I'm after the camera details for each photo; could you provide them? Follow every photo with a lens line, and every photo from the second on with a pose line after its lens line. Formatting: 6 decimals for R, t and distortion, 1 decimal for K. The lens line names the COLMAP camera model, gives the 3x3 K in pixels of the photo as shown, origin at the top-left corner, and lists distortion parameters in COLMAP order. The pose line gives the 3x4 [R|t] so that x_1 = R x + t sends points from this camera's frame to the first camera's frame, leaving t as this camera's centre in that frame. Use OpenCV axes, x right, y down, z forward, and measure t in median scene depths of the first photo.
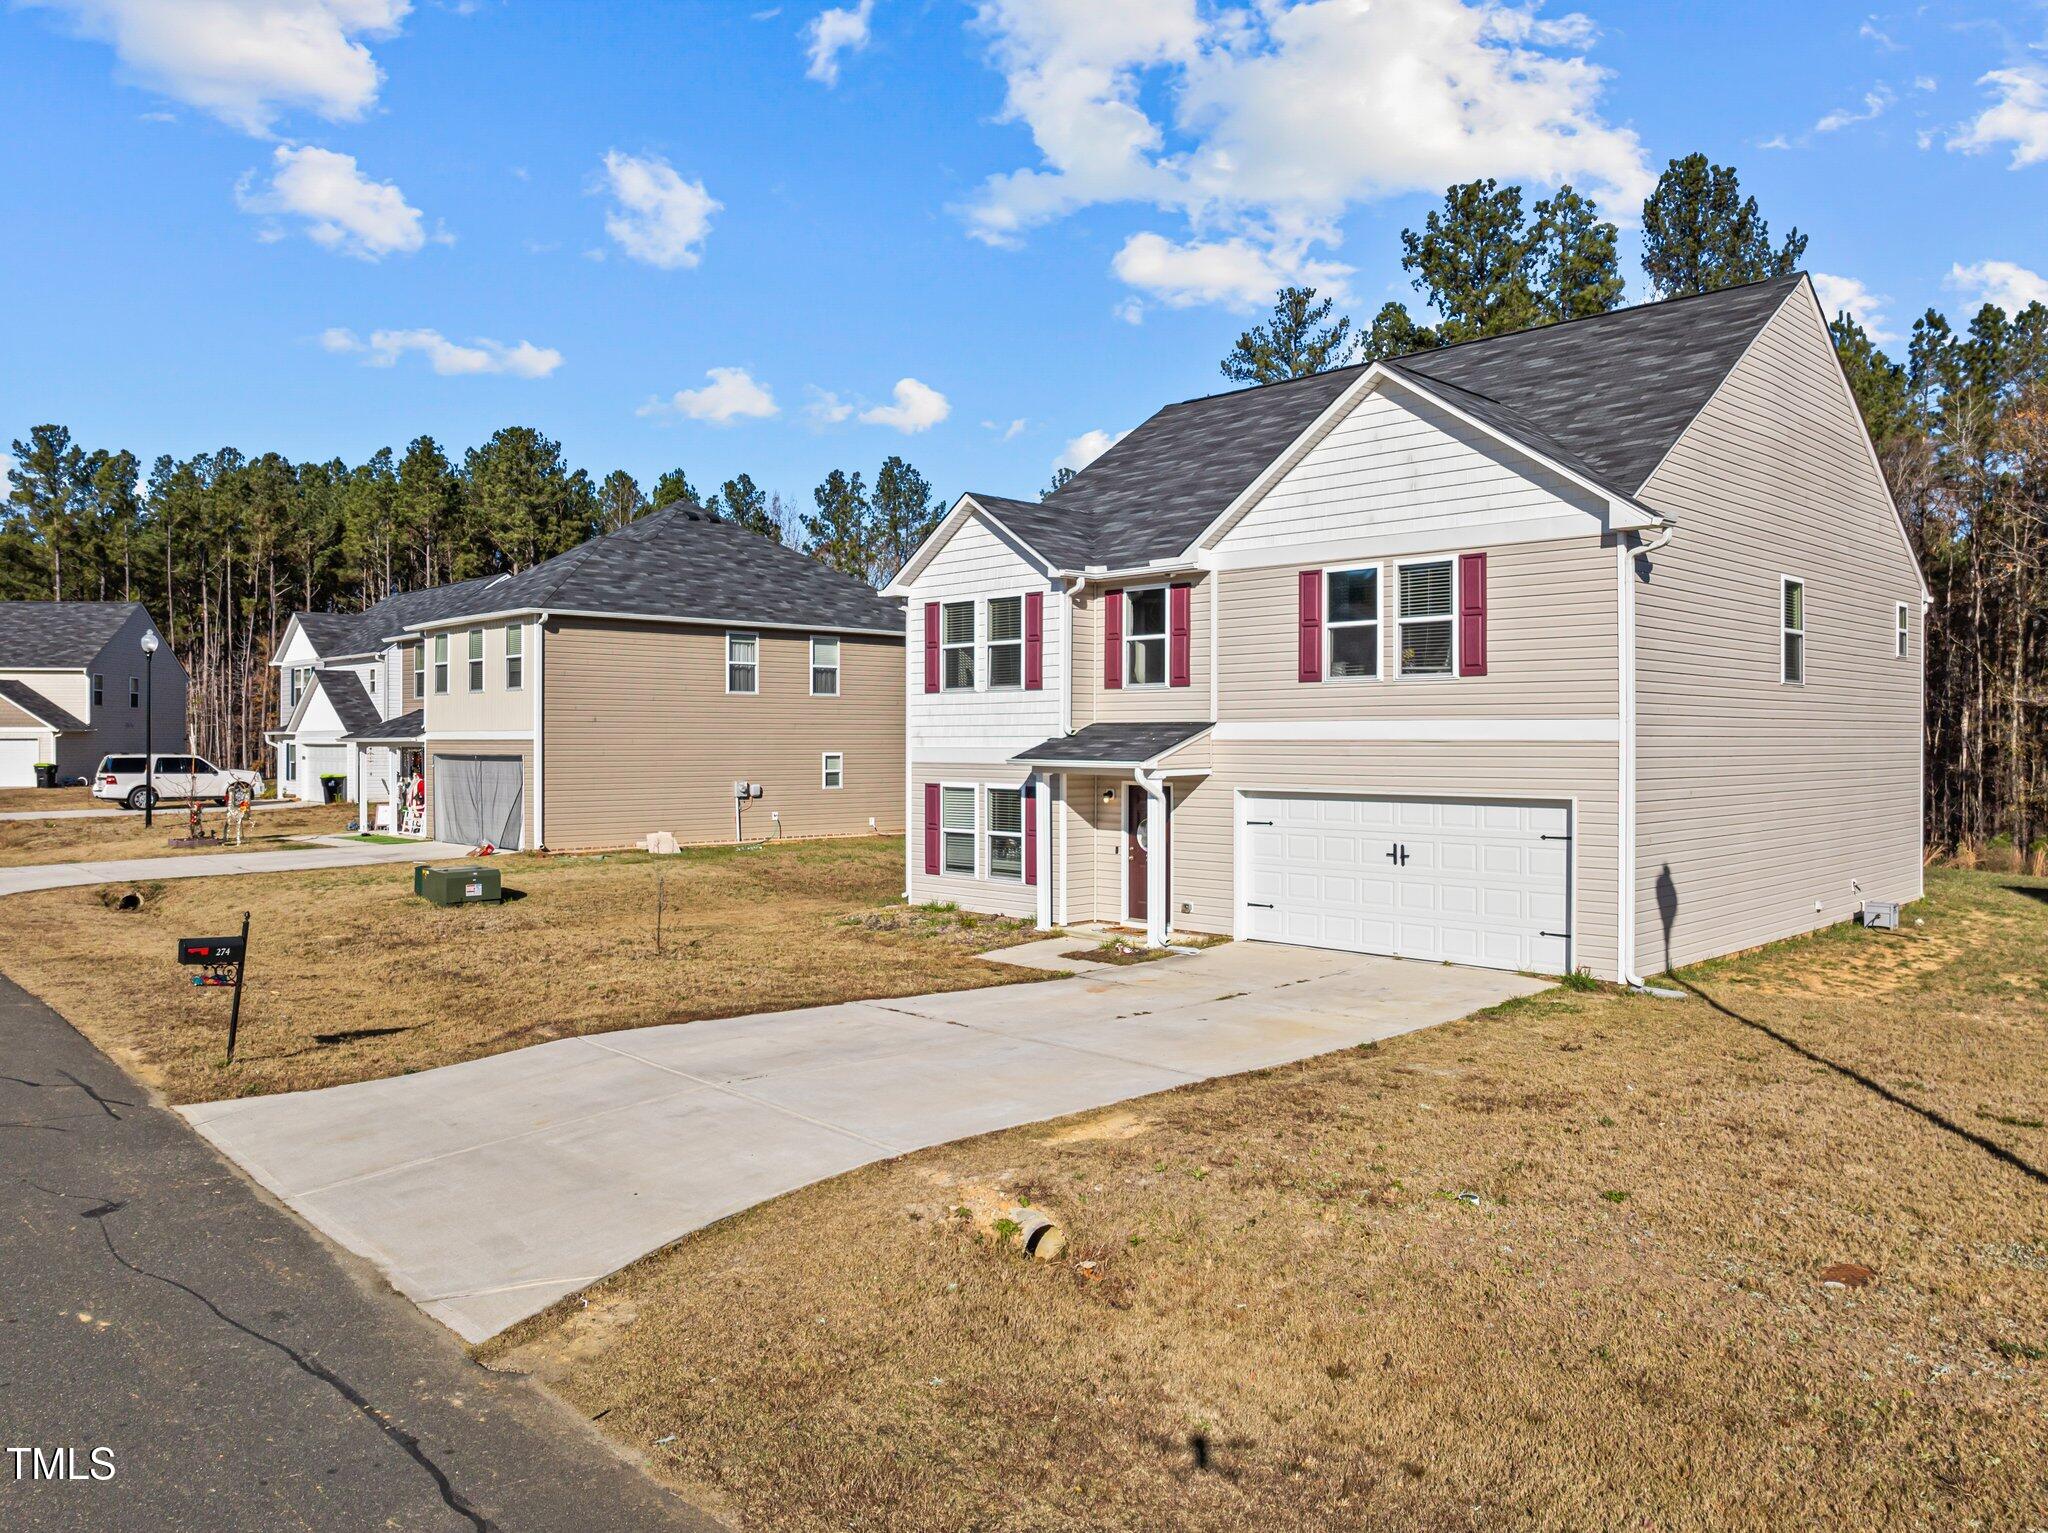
lens RADIAL K [[1449.6, 0, 1037.7], [0, 1449.6, 728.3], [0, 0, 1]] dist [-0.006856, -0.001390]
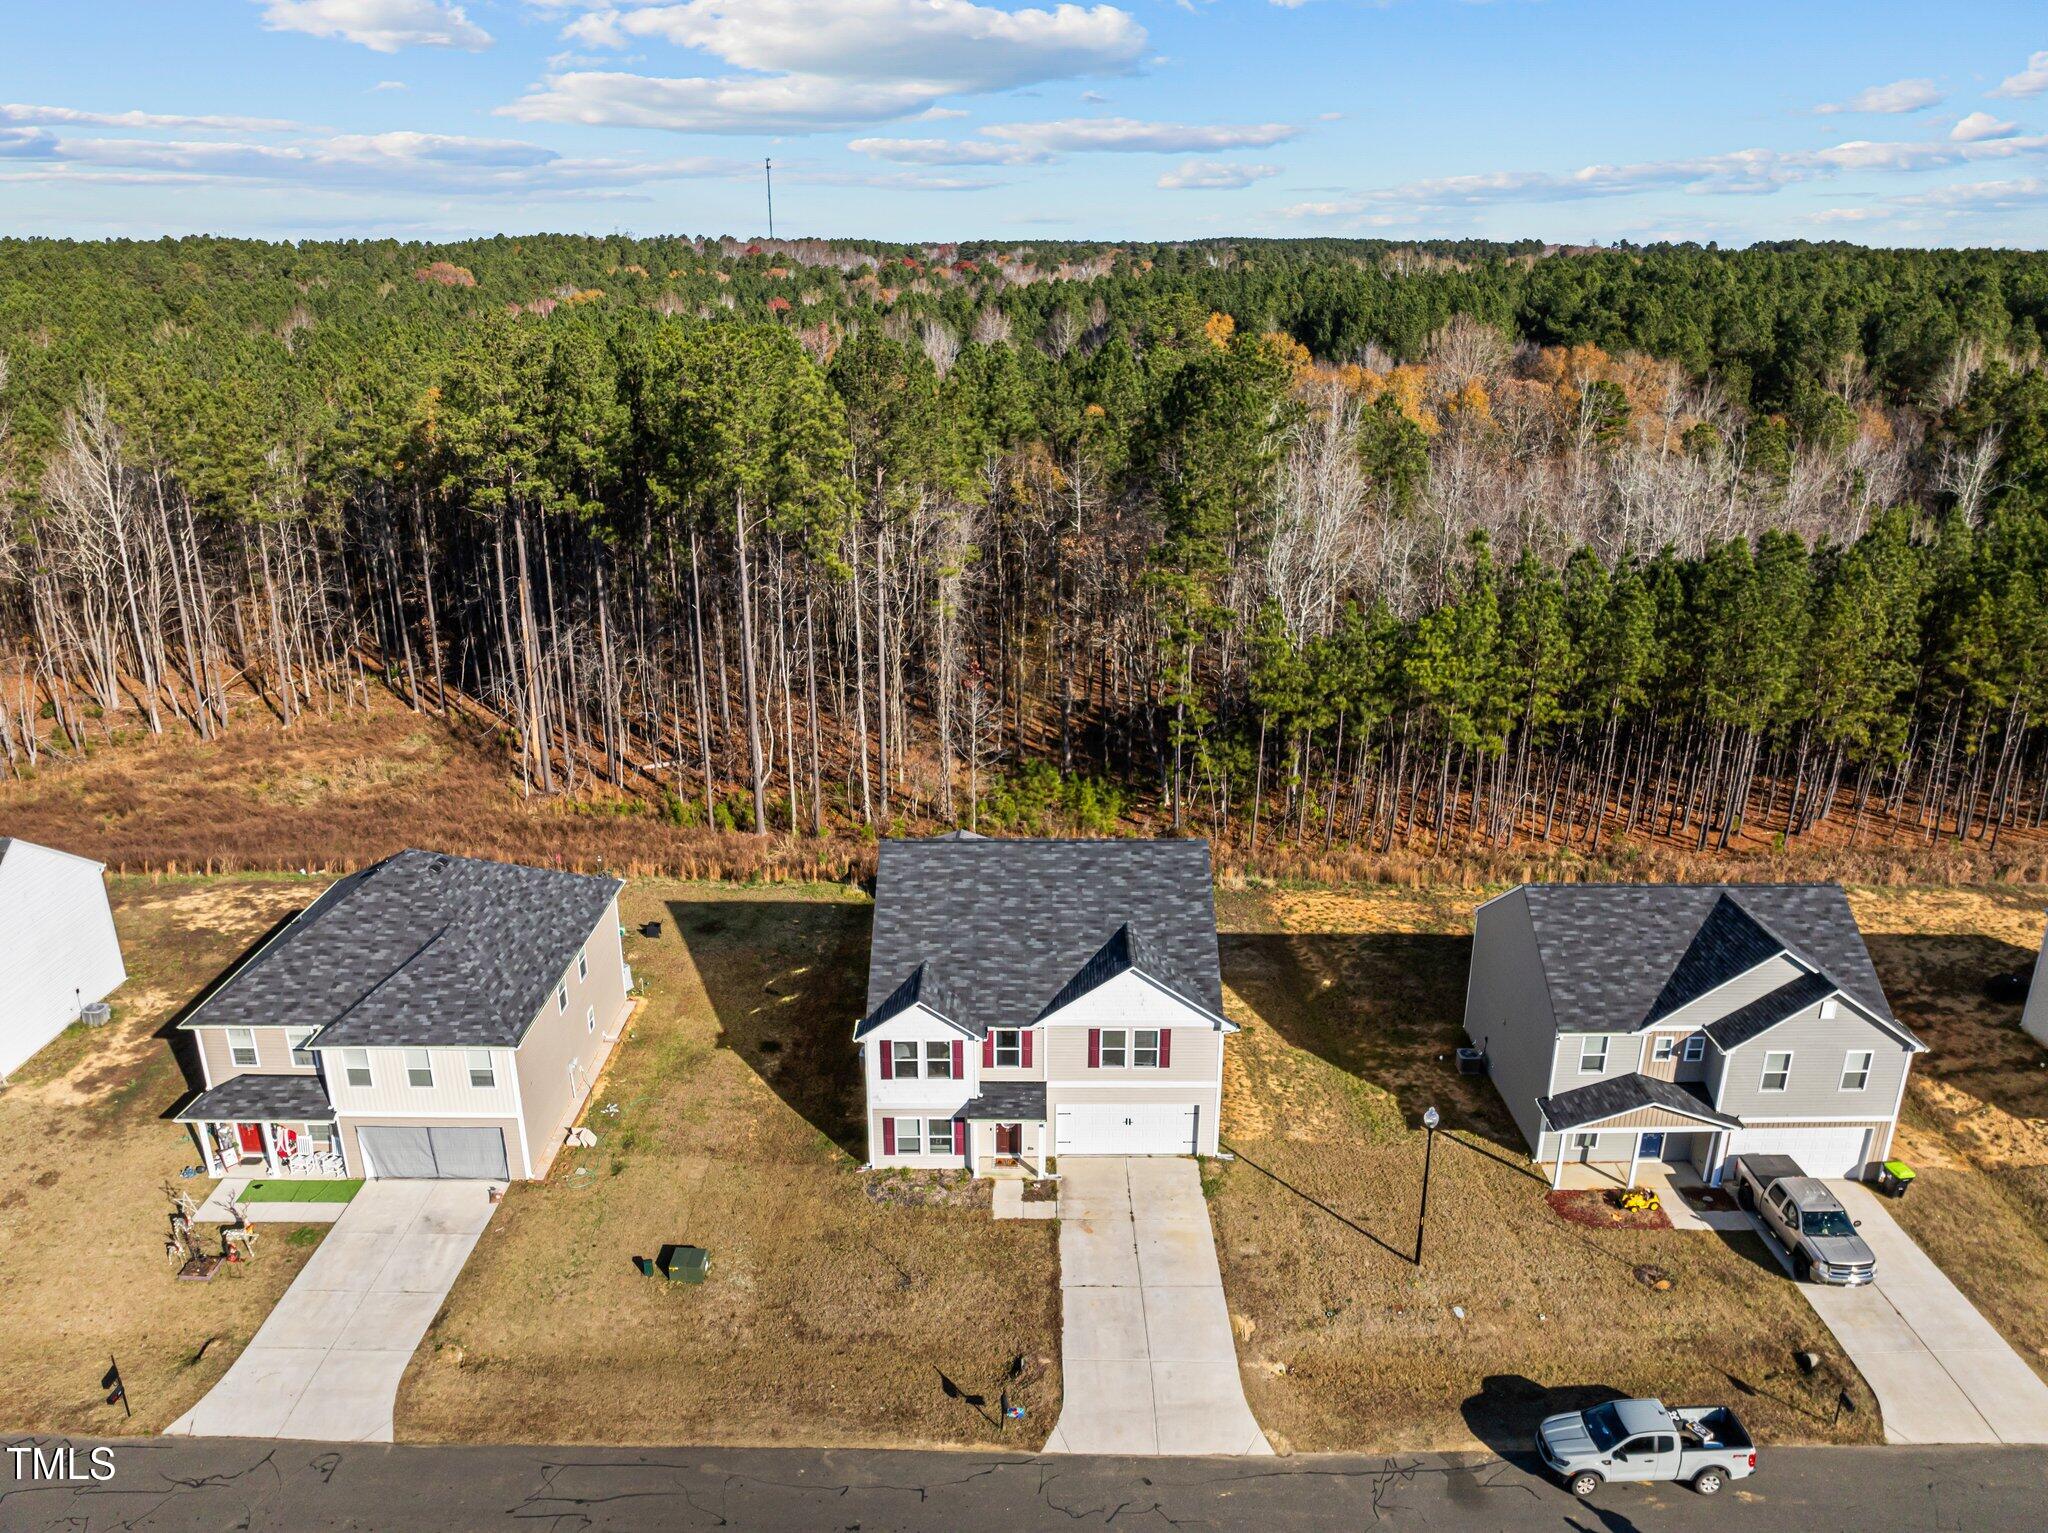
lens RADIAL K [[1429.1, 0, 1024.0], [0, 1429.1, 766.5], [0, 0, 1]] dist [-0.027126, 0.000514]
pose [[0.699321, -0.239311, 0.673558, -1.342454], [-0.002895, 0.941337, 0.337457, -1.265808], [-0.714802, -0.237941, 0.657604, -0.396569]]
